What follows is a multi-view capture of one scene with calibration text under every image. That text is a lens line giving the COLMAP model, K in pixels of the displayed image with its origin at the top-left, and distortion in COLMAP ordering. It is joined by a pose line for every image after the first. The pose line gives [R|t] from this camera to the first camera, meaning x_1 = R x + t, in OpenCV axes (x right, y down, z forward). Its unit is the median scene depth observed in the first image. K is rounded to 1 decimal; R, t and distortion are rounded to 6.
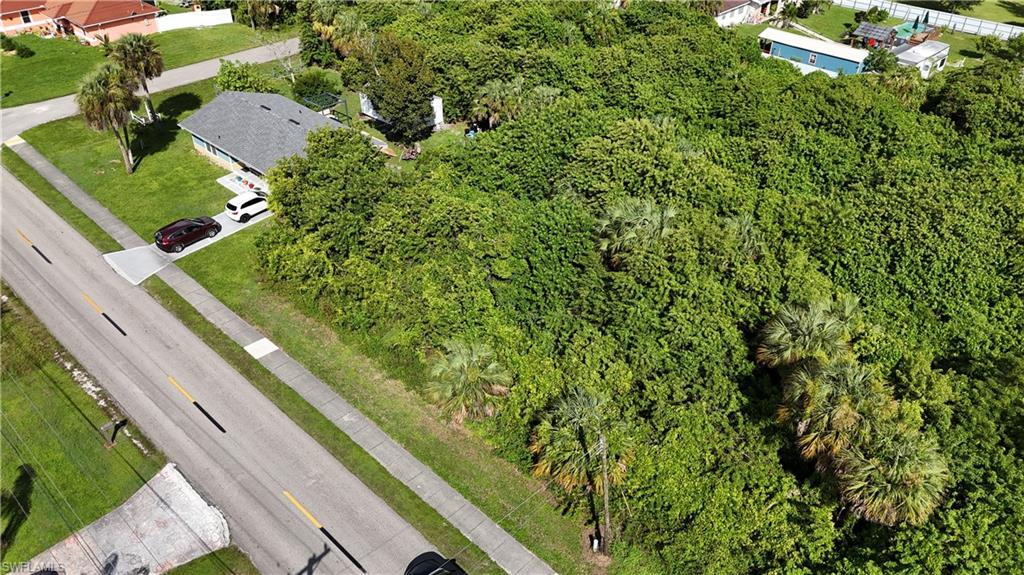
lens RADIAL K [[744.3, 0, 515.3], [0, 744.3, 289.0], [0, 0, 1]] dist [0.062228, -0.056639]
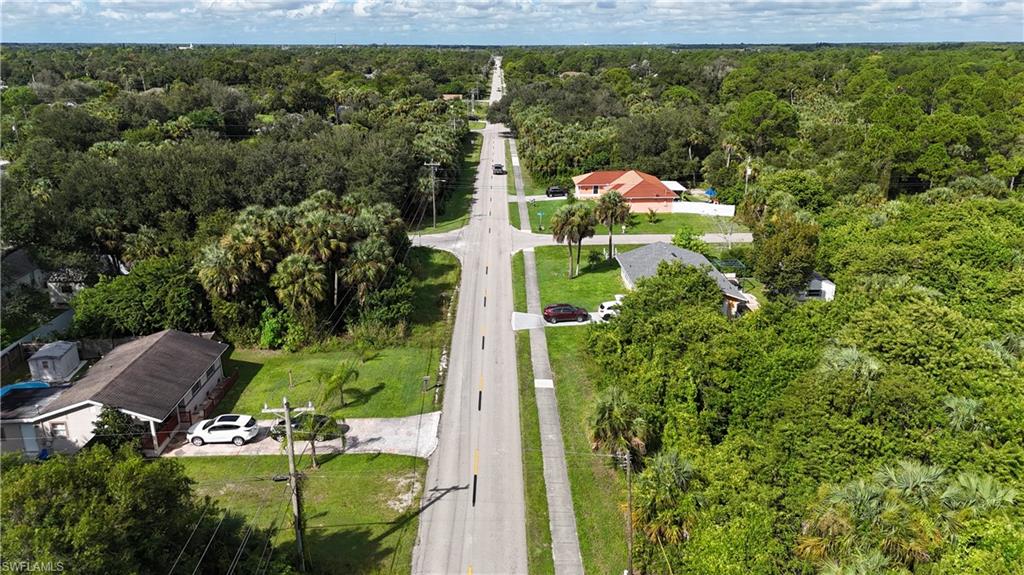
lens RADIAL K [[744.3, 0, 515.3], [0, 744.3, 289.0], [0, 0, 1]] dist [0.062228, -0.056639]
pose [[0.699662, 0.213514, -0.681824, 0.454135], [-0.411075, 0.900828, -0.139735, 0.122961], [0.584372, 0.378048, 0.718046, -0.040151]]
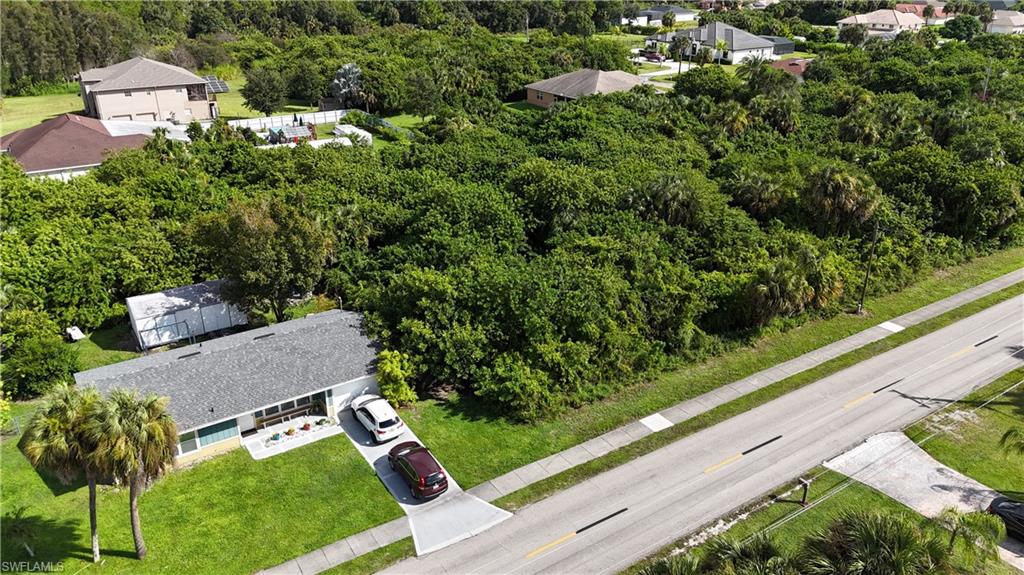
lens RADIAL K [[744.3, 0, 515.3], [0, 744.3, 289.0], [0, 0, 1]] dist [0.062228, -0.056639]
pose [[0.243852, -0.404774, 0.881302, -1.099059], [0.565906, 0.797371, 0.209642, -0.348560], [-0.787583, 0.447612, 0.423505, 0.600139]]
